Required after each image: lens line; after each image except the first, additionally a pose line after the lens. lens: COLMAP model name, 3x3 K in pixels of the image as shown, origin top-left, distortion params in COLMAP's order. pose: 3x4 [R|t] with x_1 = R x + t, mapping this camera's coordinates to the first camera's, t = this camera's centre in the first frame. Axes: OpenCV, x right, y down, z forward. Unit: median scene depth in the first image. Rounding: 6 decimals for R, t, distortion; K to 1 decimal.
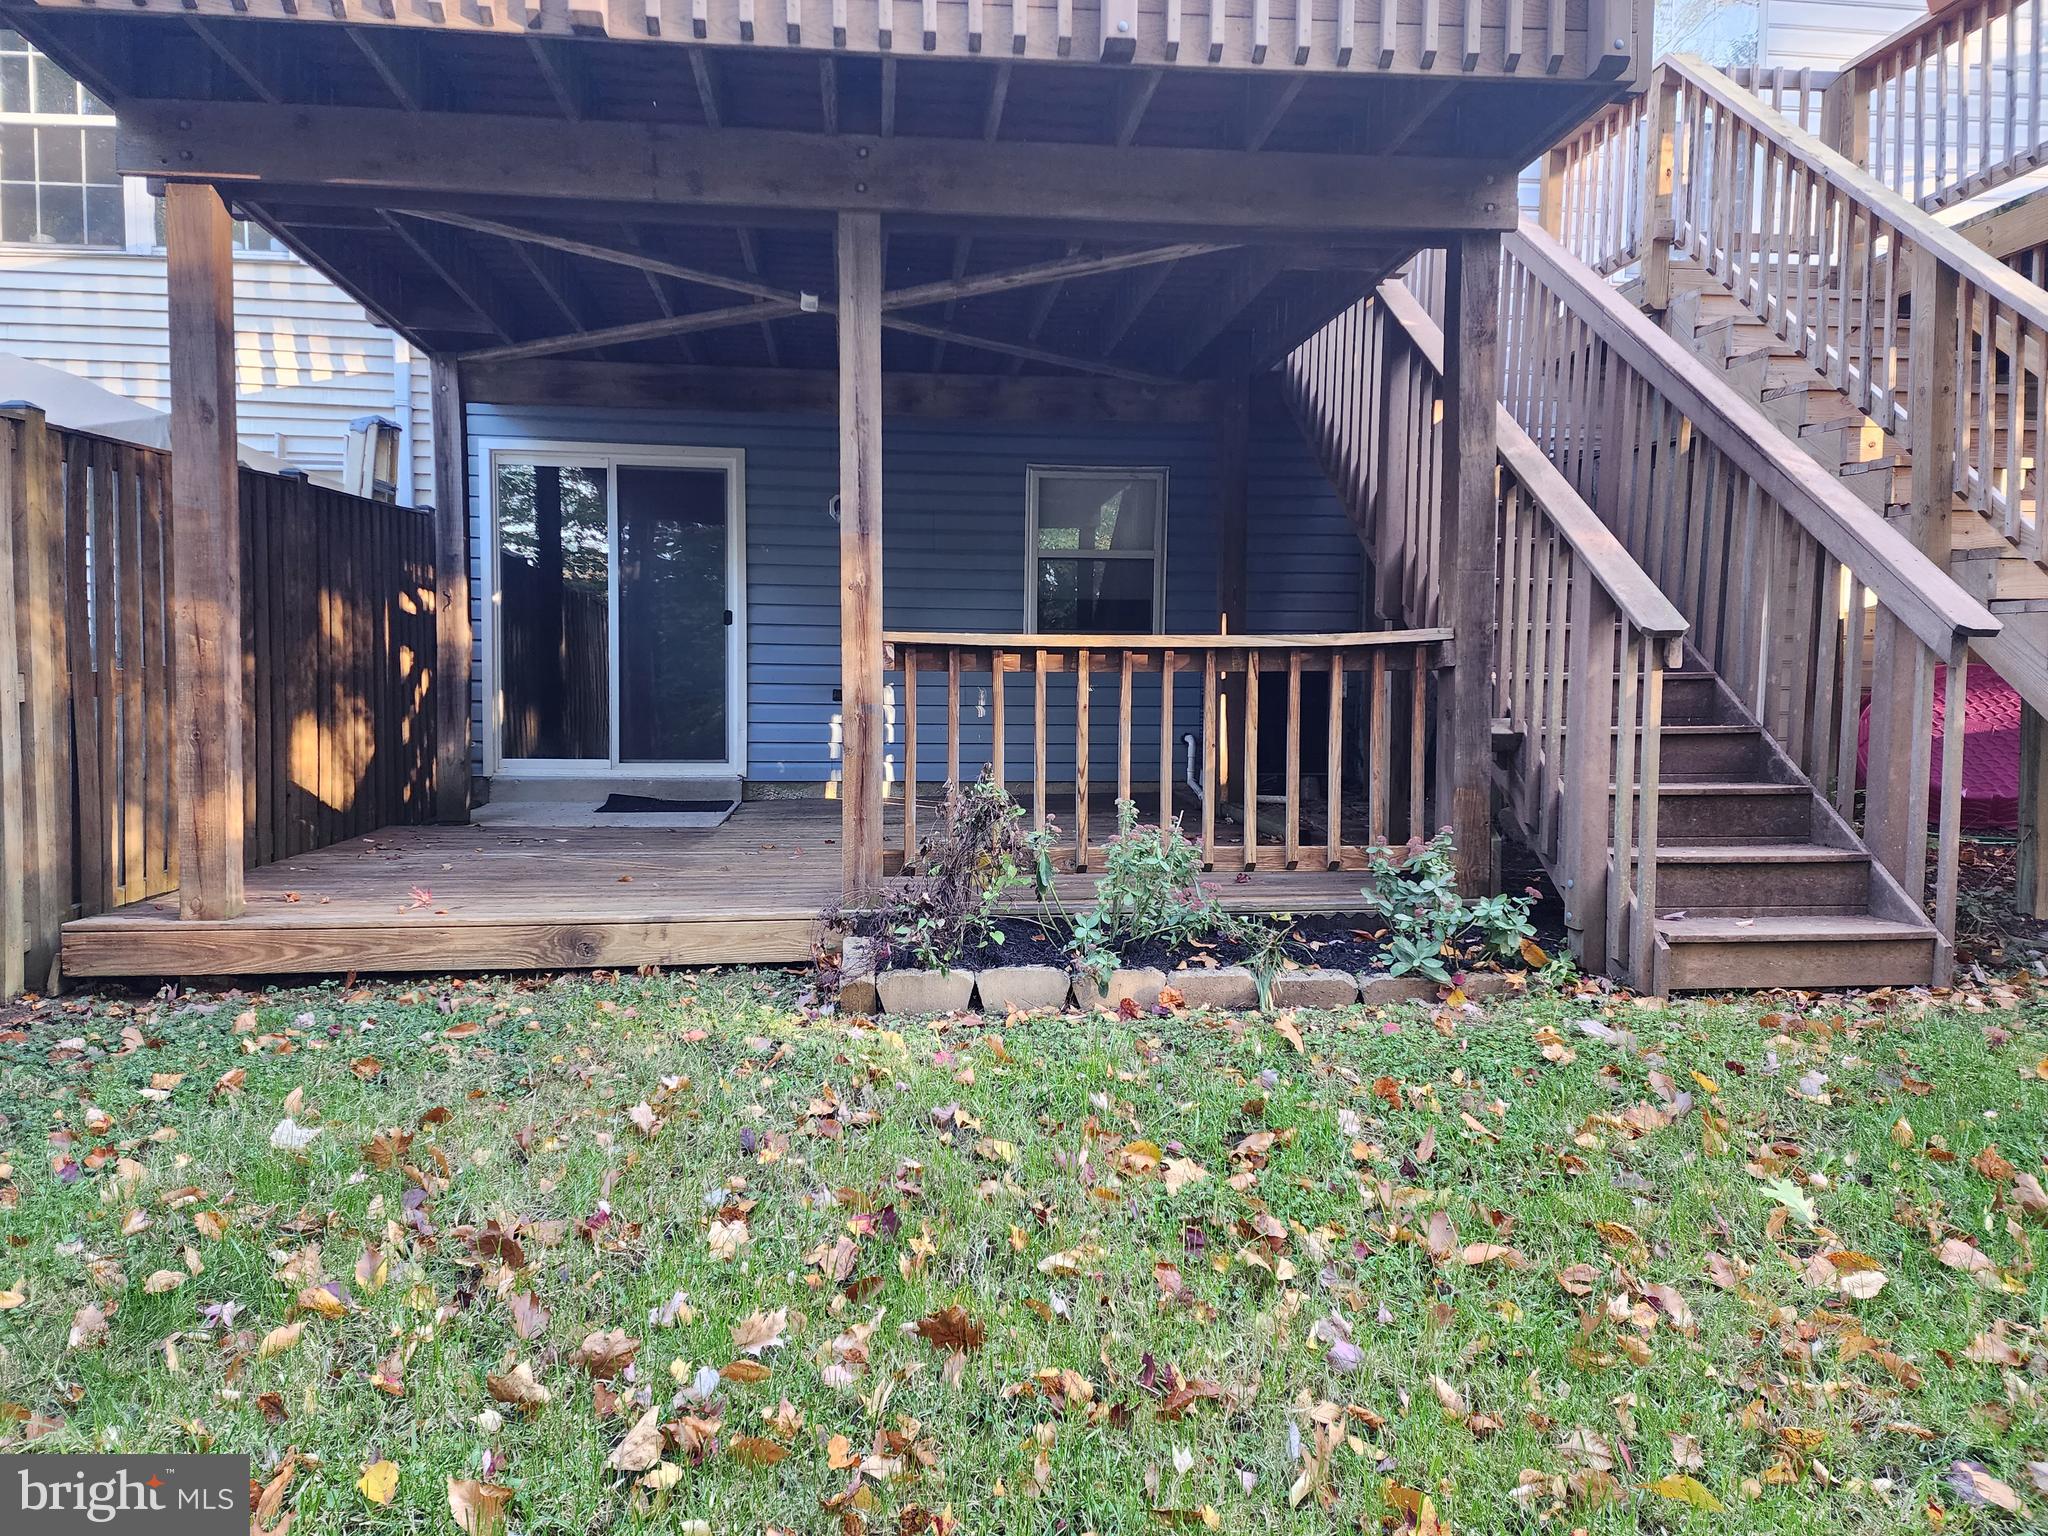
lens RADIAL K [[1347.5, 0, 1015.1], [0, 1347.5, 761.9], [0, 0, 1]] dist [0.088174, -0.075077]
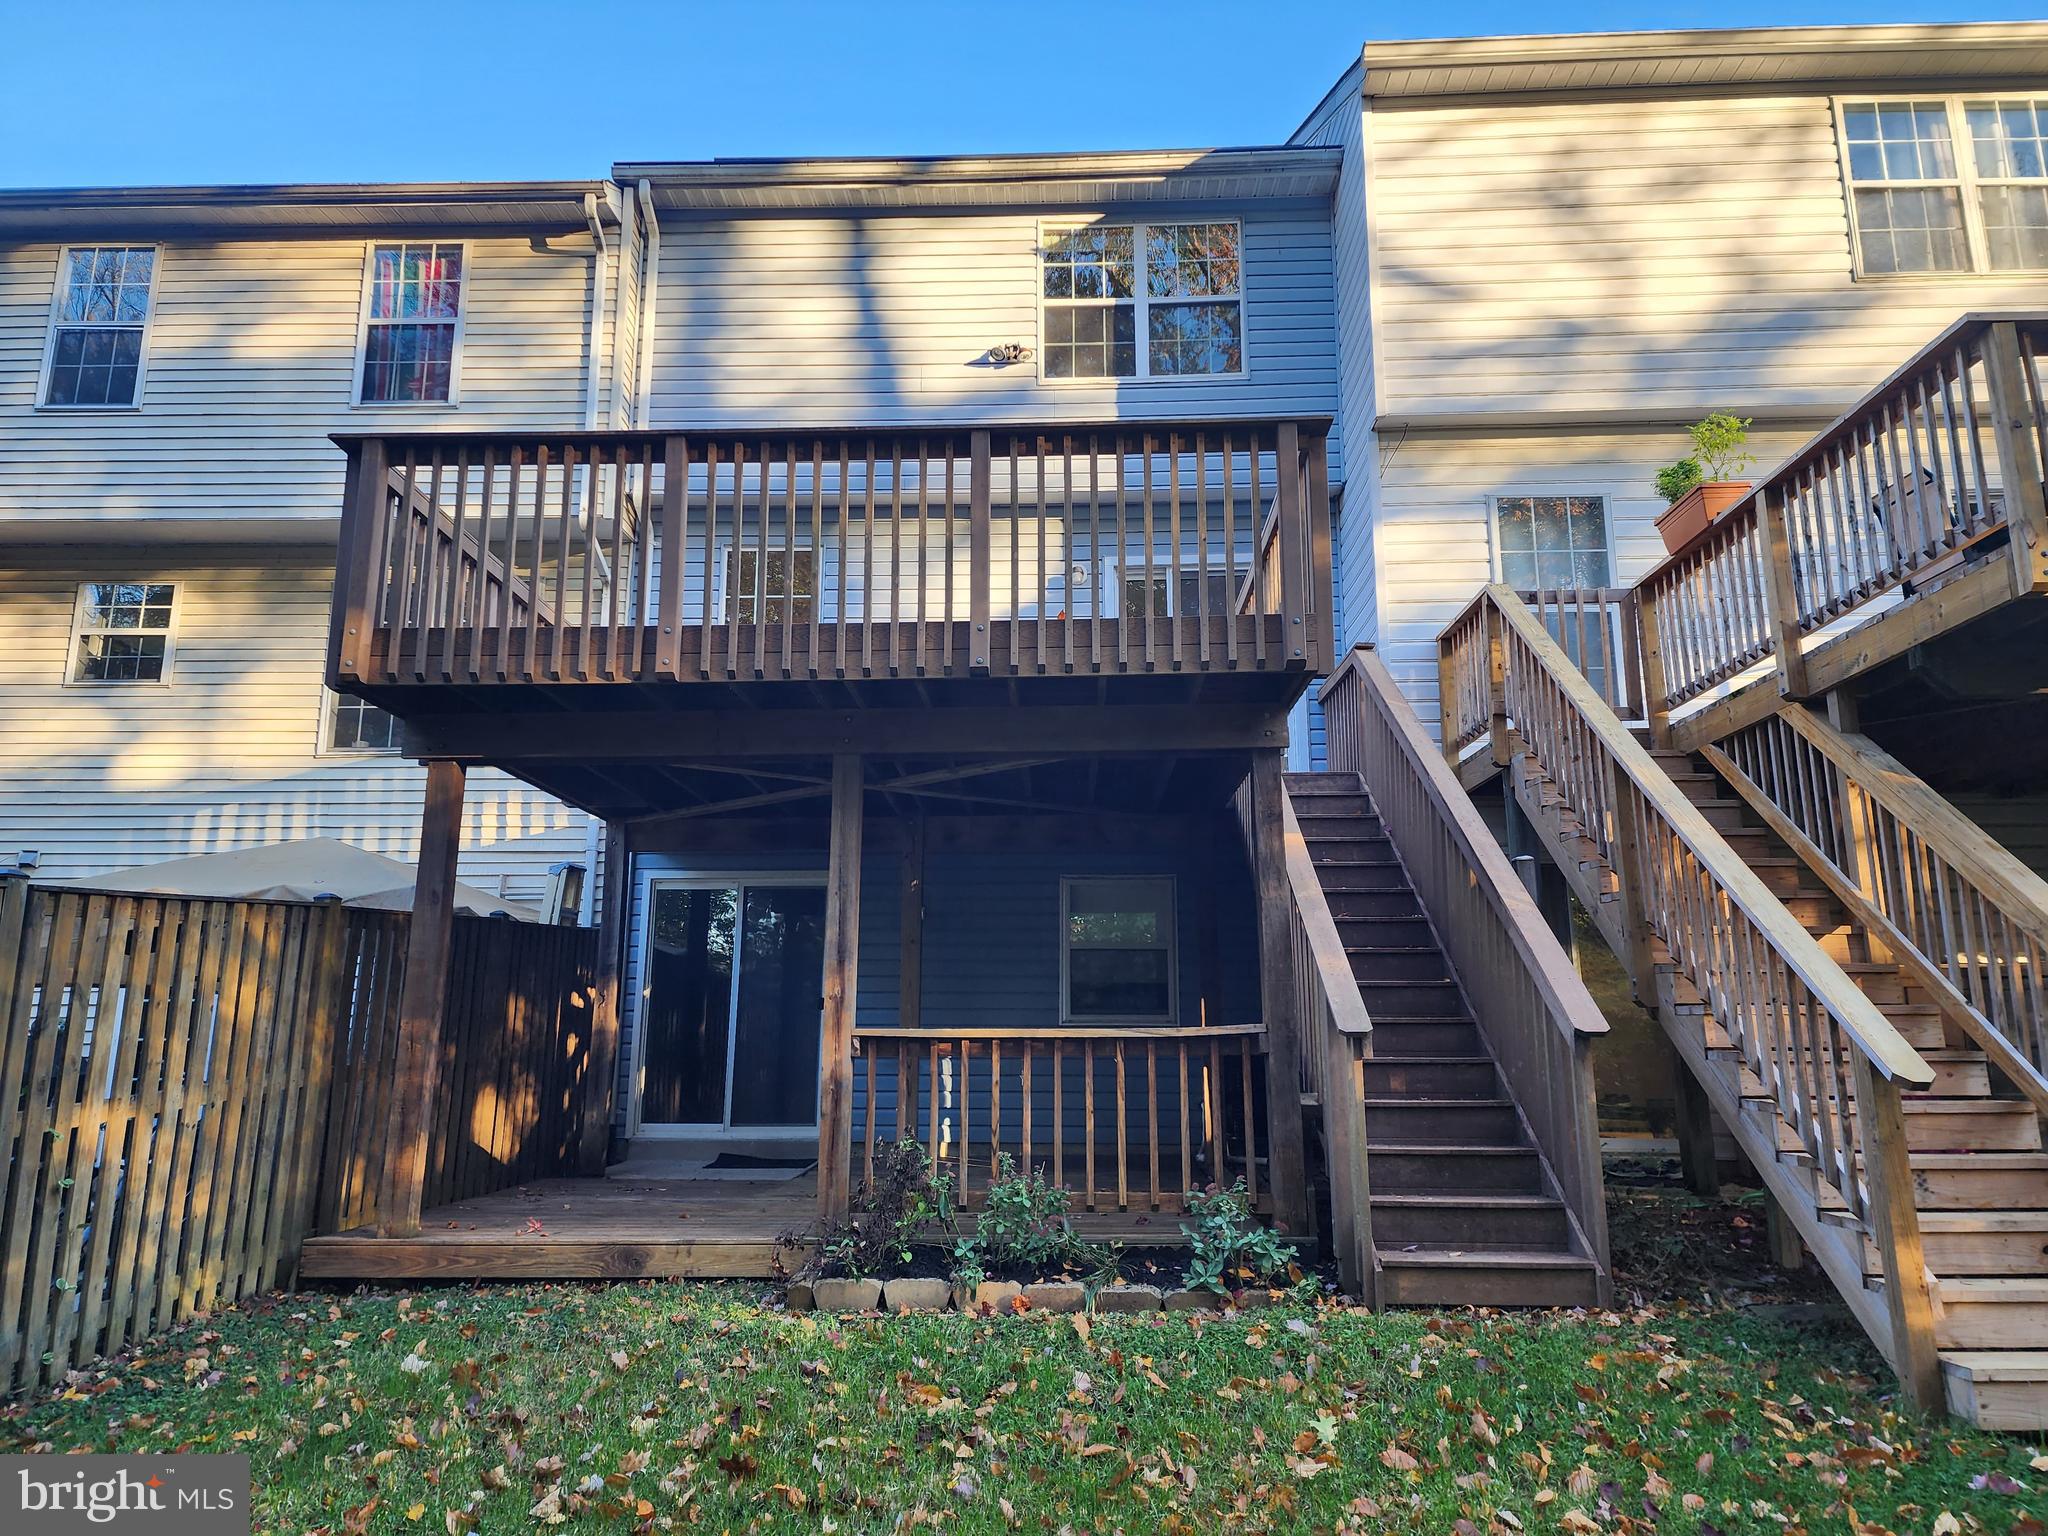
lens RADIAL K [[1347.5, 0, 1015.1], [0, 1347.5, 761.9], [0, 0, 1]] dist [0.088174, -0.075077]
pose [[0.988802, -0.035252, -0.145009, 0.315675], [-0.003613, 0.965759, -0.259414, 0.001734], [0.149188, 0.257033, 0.954818, -0.455837]]
